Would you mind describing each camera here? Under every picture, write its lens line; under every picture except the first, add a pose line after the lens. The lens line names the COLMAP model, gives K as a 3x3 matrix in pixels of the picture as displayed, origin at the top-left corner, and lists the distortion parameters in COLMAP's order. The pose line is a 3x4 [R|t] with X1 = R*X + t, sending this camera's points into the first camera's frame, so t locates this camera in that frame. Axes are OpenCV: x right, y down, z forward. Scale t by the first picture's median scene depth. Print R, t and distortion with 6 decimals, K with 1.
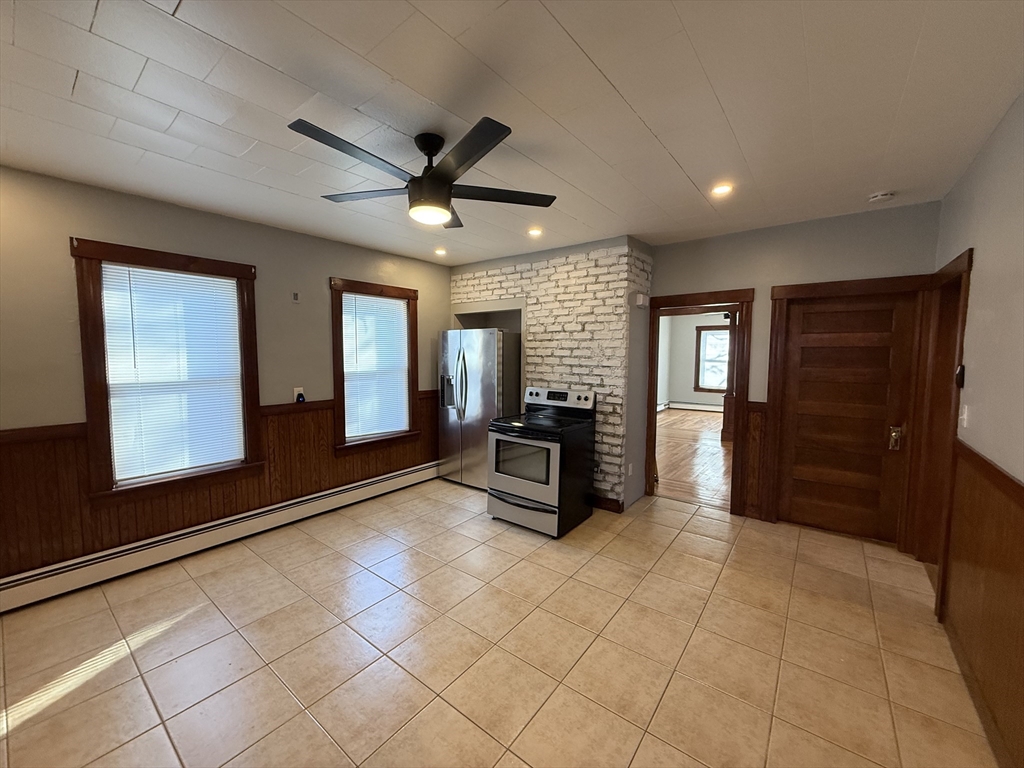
lens RADIAL K [[408.1, 0, 508.6], [0, 408.1, 382.7], [0, 0, 1]] dist [0.000995, 0.000507]
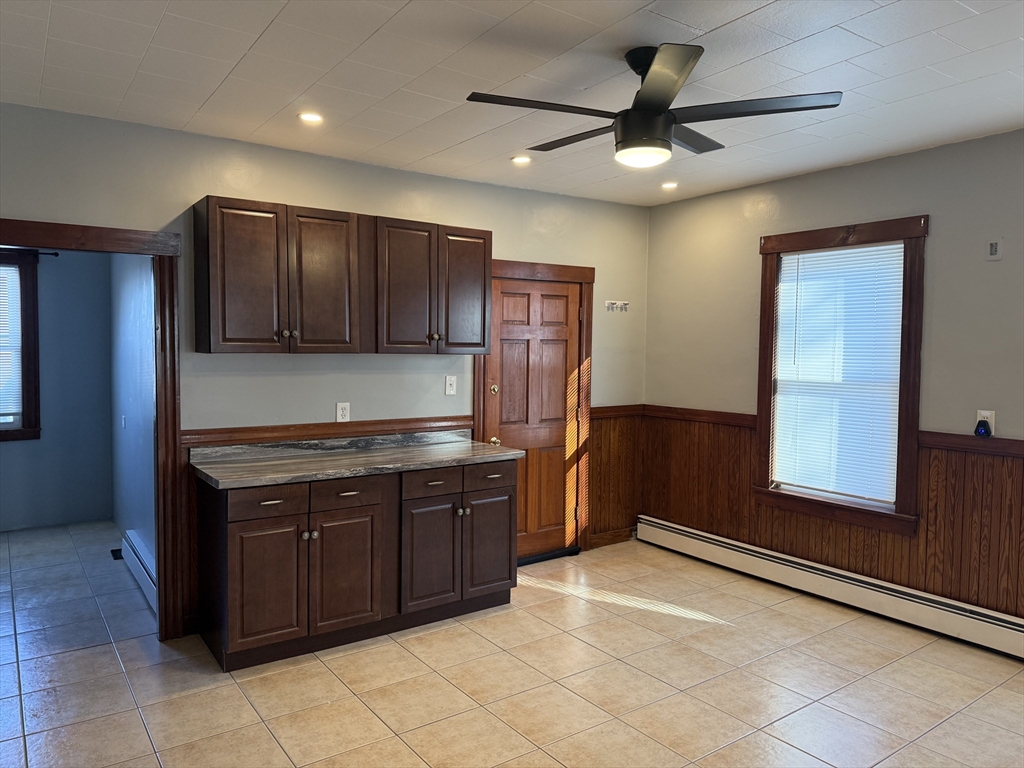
lens RADIAL K [[720.0, 0, 509.0], [0, 720.0, 384.4], [0, 0, 1]] dist [0.052218, -0.066966]
pose [[-0.280001, 0.048184, -0.958790, 0.673446], [-0.078910, 0.994205, 0.073008, -0.048176], [0.956751, 0.096100, -0.274576, 0.688519]]
